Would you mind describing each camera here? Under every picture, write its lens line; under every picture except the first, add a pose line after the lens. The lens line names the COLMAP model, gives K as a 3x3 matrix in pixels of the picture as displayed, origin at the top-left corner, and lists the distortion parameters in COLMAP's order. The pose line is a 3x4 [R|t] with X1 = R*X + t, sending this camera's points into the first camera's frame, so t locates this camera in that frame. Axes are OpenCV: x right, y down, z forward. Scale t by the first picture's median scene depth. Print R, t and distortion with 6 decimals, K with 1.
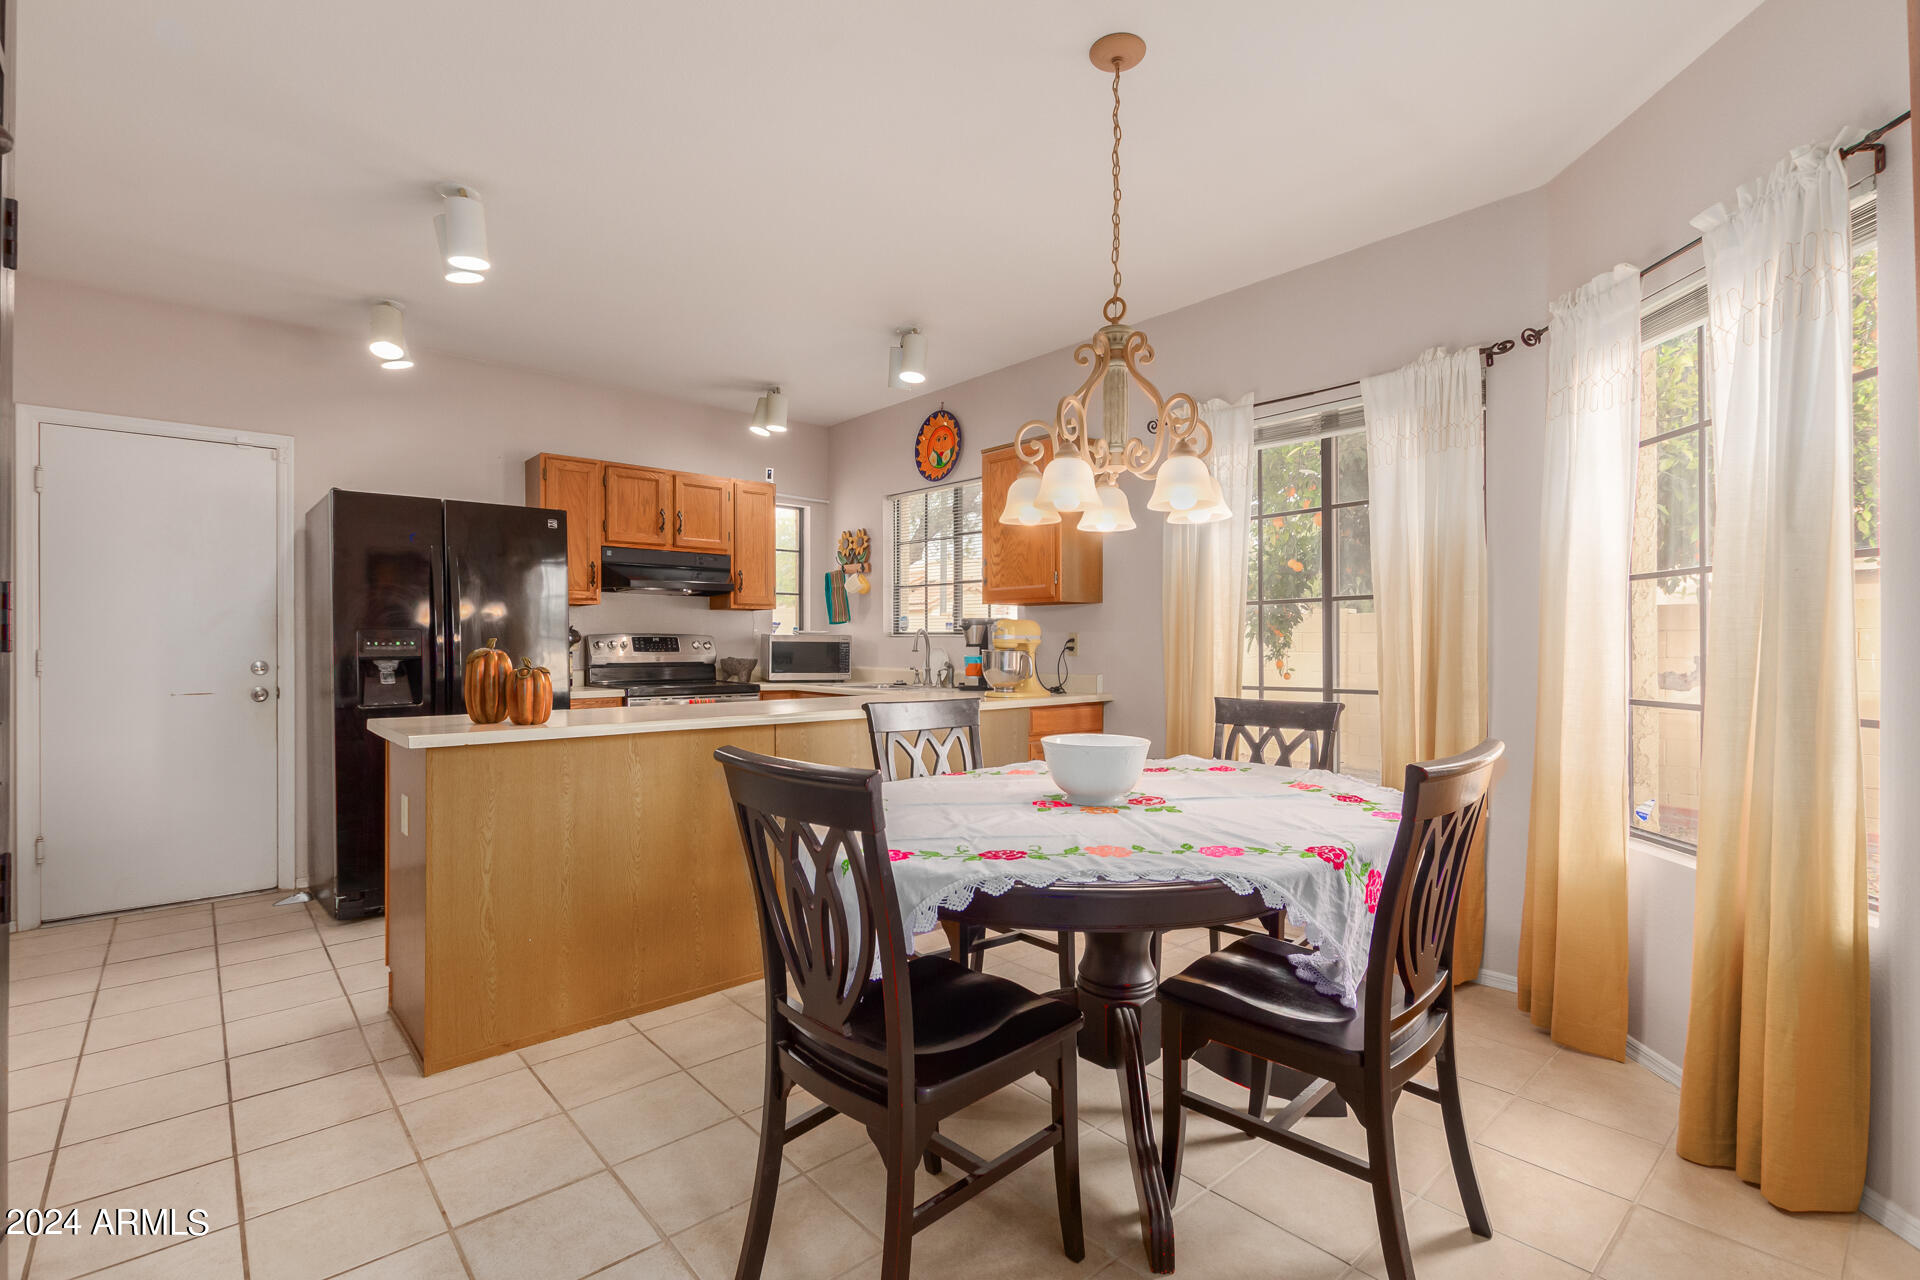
lens RADIAL K [[880.0, 0, 923.1], [0, 880.0, 643.6], [0, 0, 1]] dist [0.008708, -0.001780]
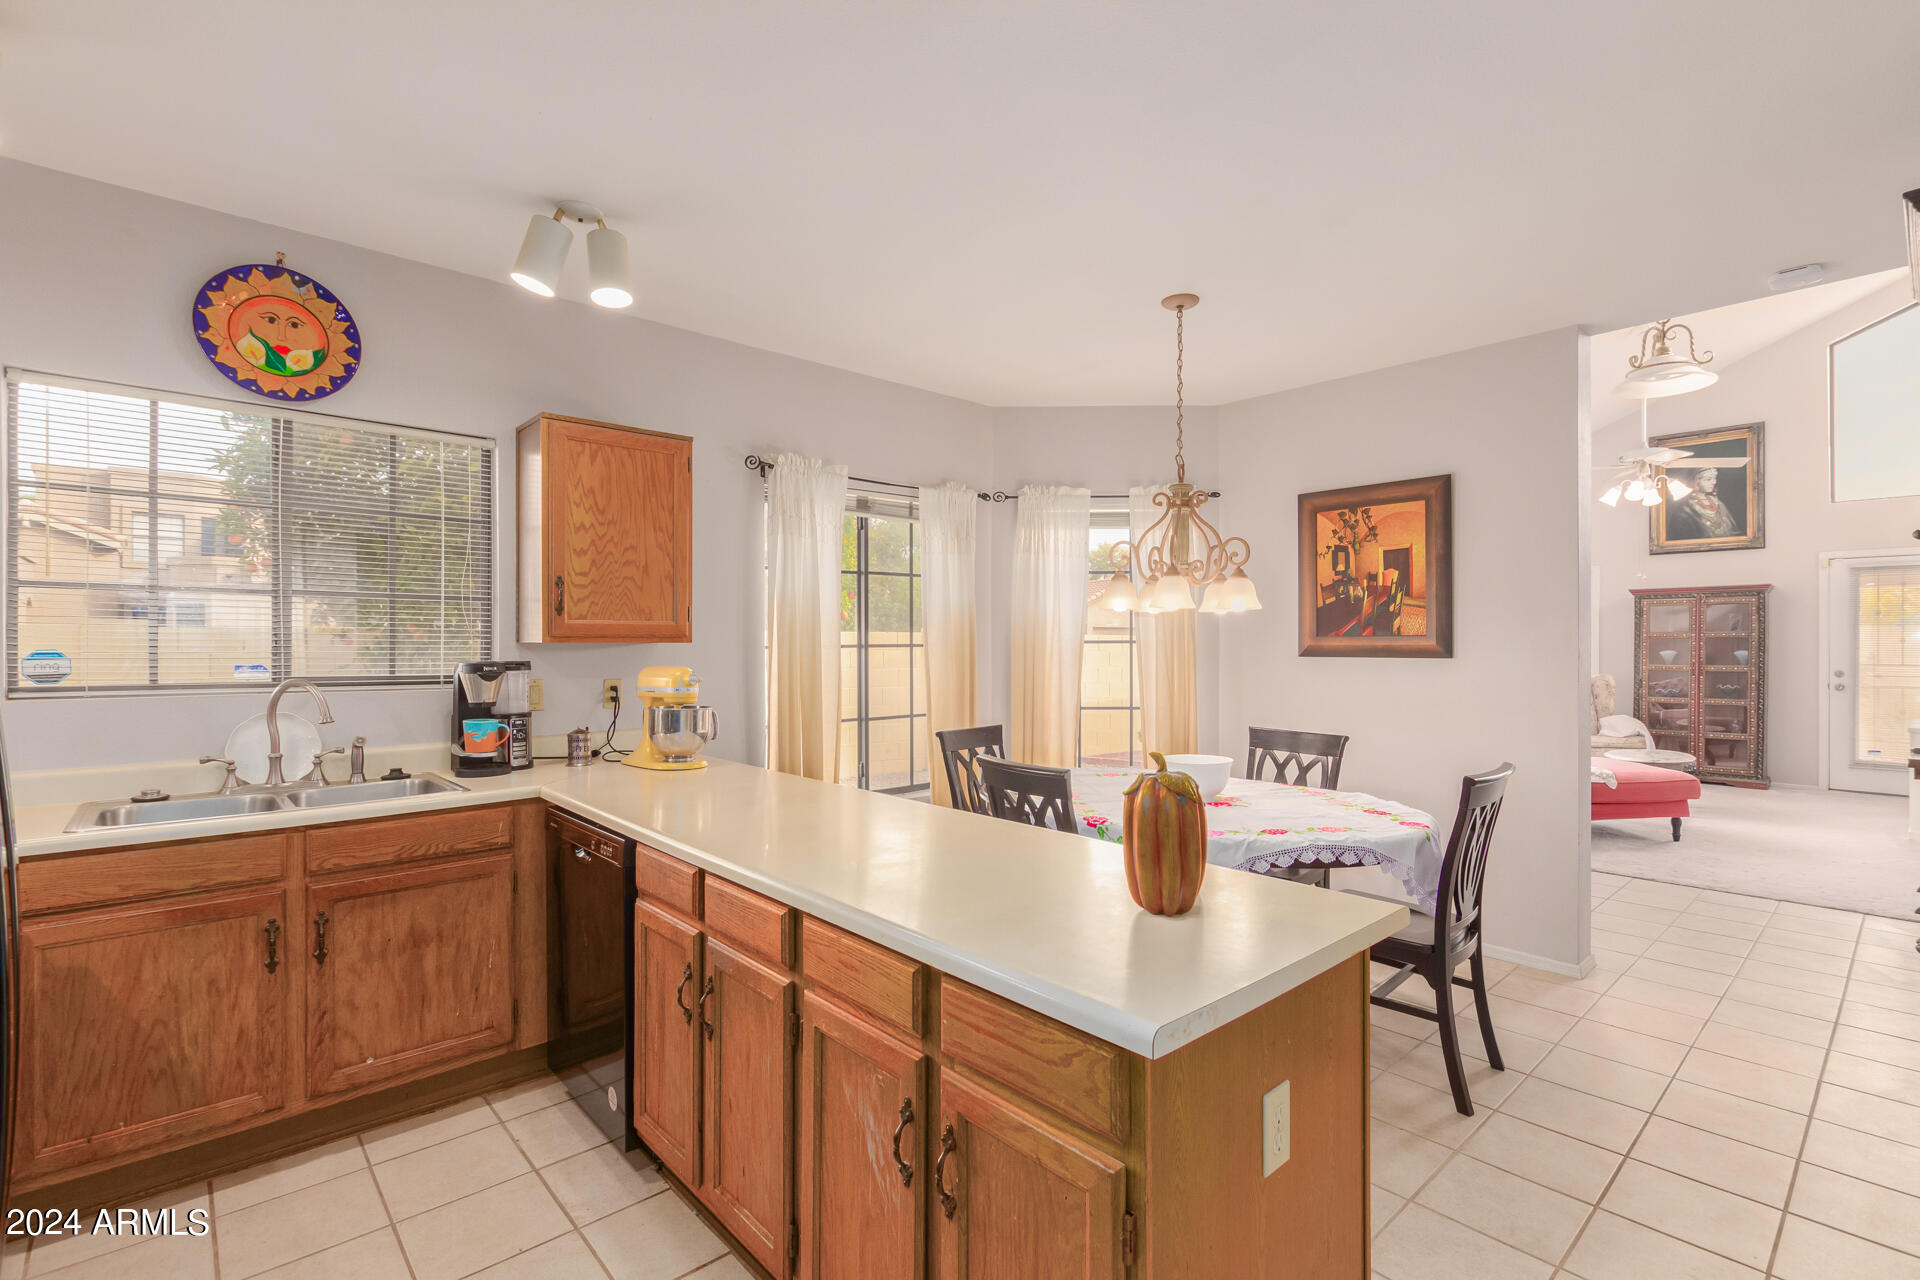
lens RADIAL K [[880.0, 0, 983.4], [0, 880.0, 643.4], [0, 0, 1]] dist [0.008708, -0.001780]
pose [[-0.048805, -0.005050, 0.998796, -0.539138], [-0.001344, 0.999987, 0.004991, -0.041367], [-0.998807, -0.001099, -0.048811, 0.607028]]
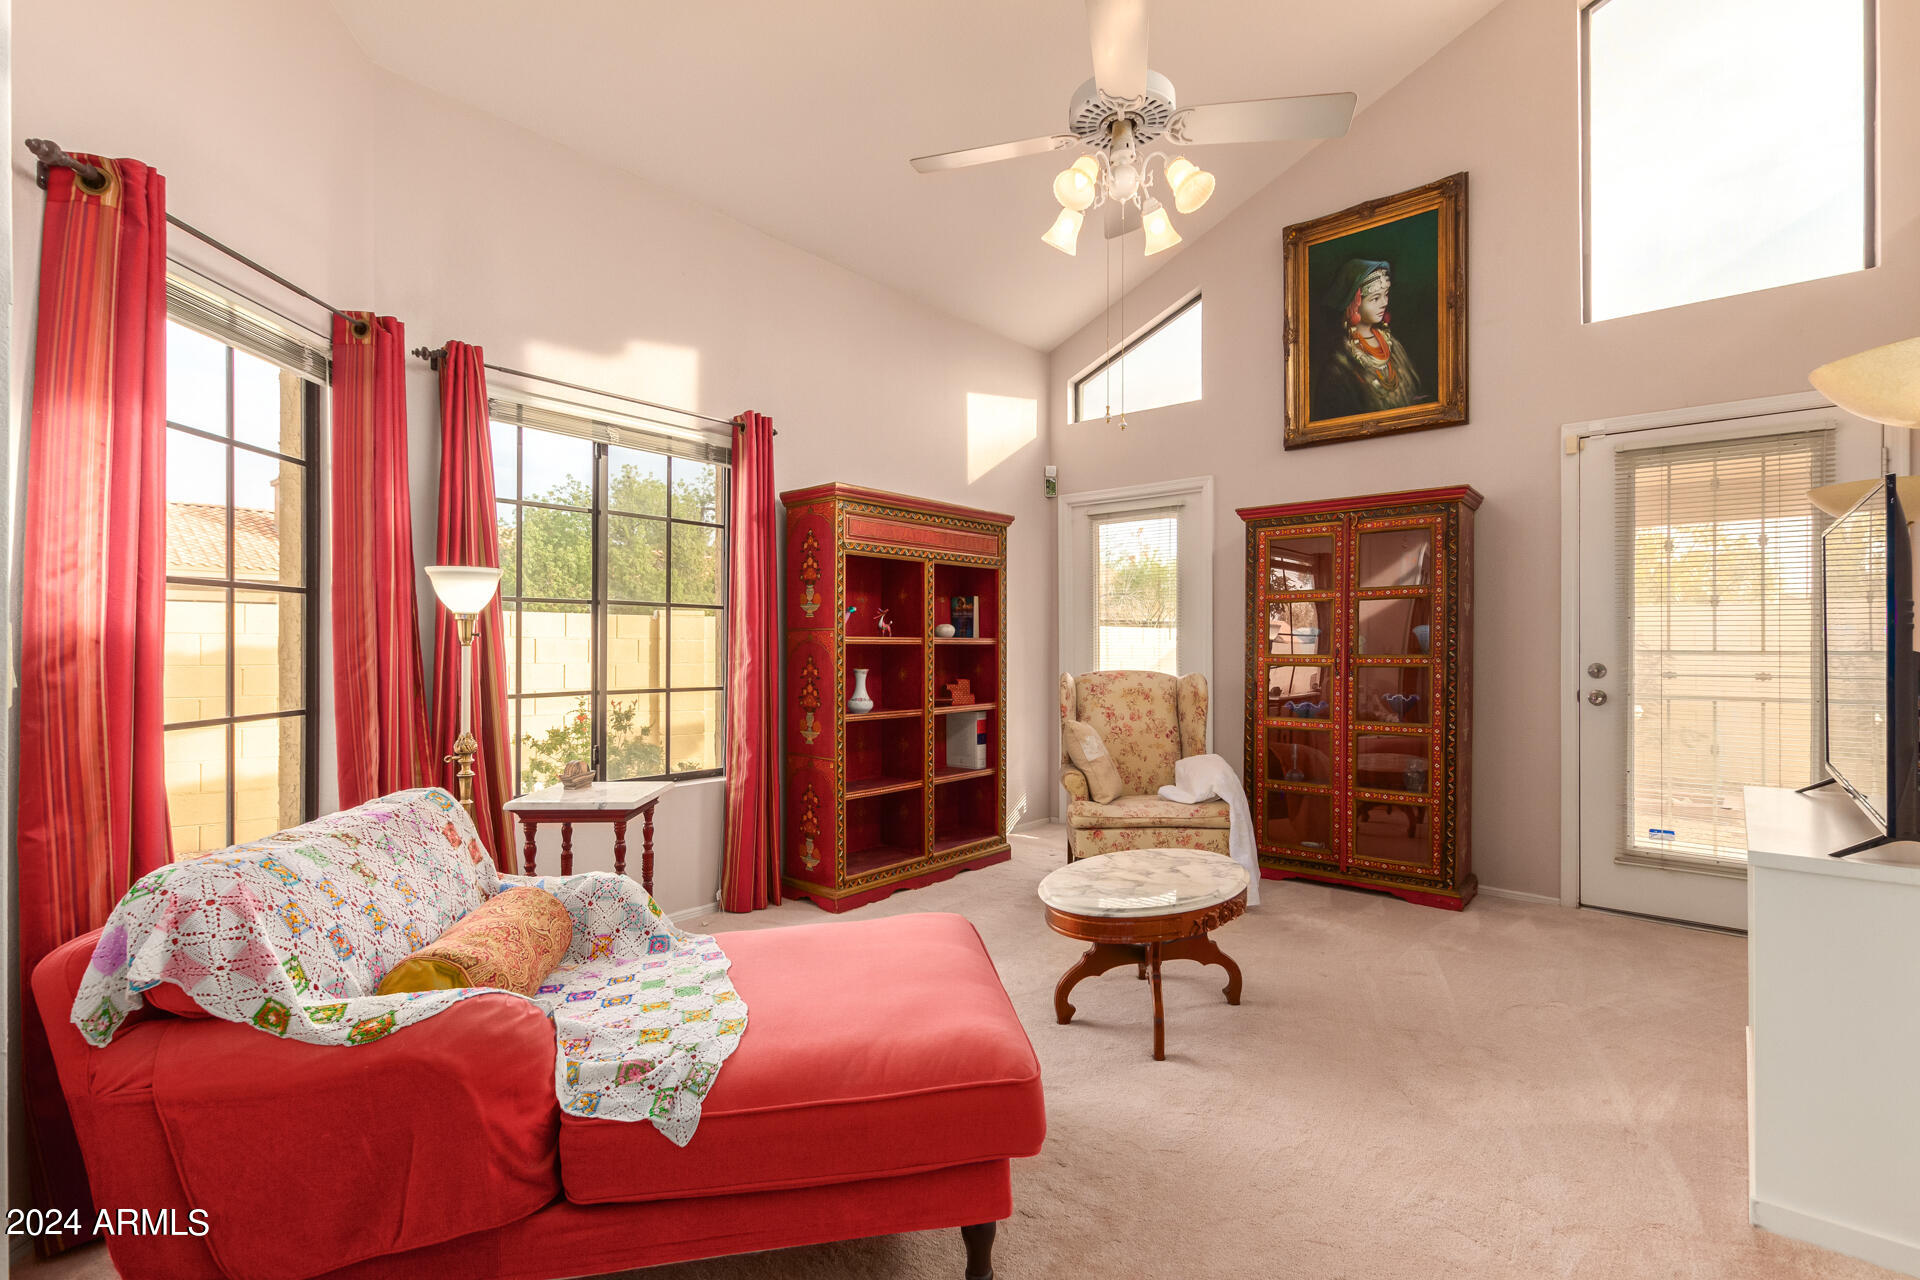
lens RADIAL K [[880.0, 0, 964.4], [0, 880.0, 642.0], [0, 0, 1]] dist [0.008708, -0.001780]
pose [[-0.161405, -0.002421, 0.986885, 0.308301], [-0.003487, 0.999992, 0.001882, -0.005749], [-0.986882, -0.003137, -0.161412, -0.343307]]
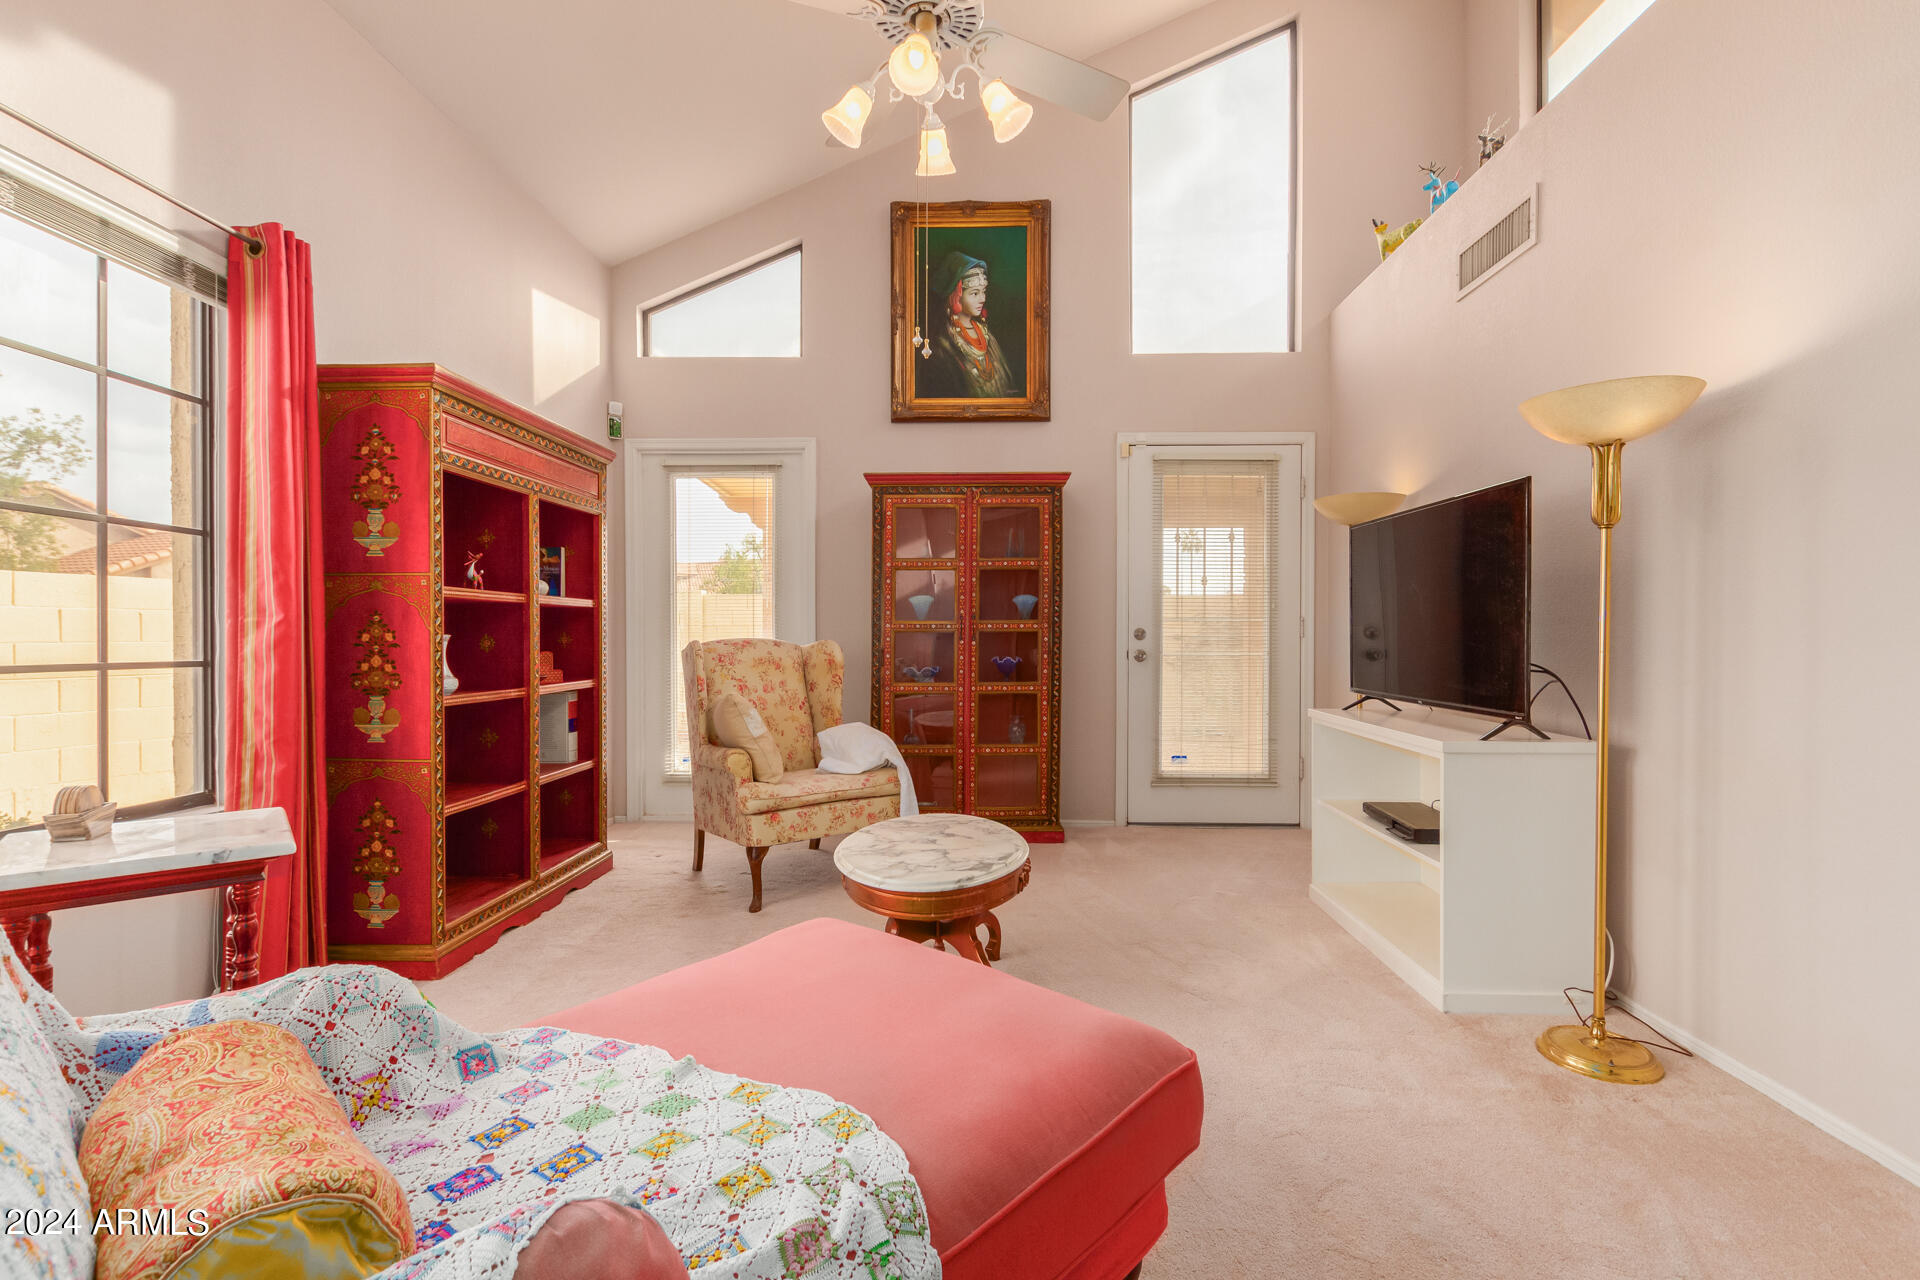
lens RADIAL K [[880.0, 0, 972.0], [0, 880.0, 640.2], [0, 0, 1]] dist [0.008708, -0.001780]
pose [[-0.746683, -0.010156, 0.665103, 0.481968], [-0.005579, 0.999944, 0.009006, 0.018640], [-0.665157, 0.003014, -0.746698, -0.171409]]
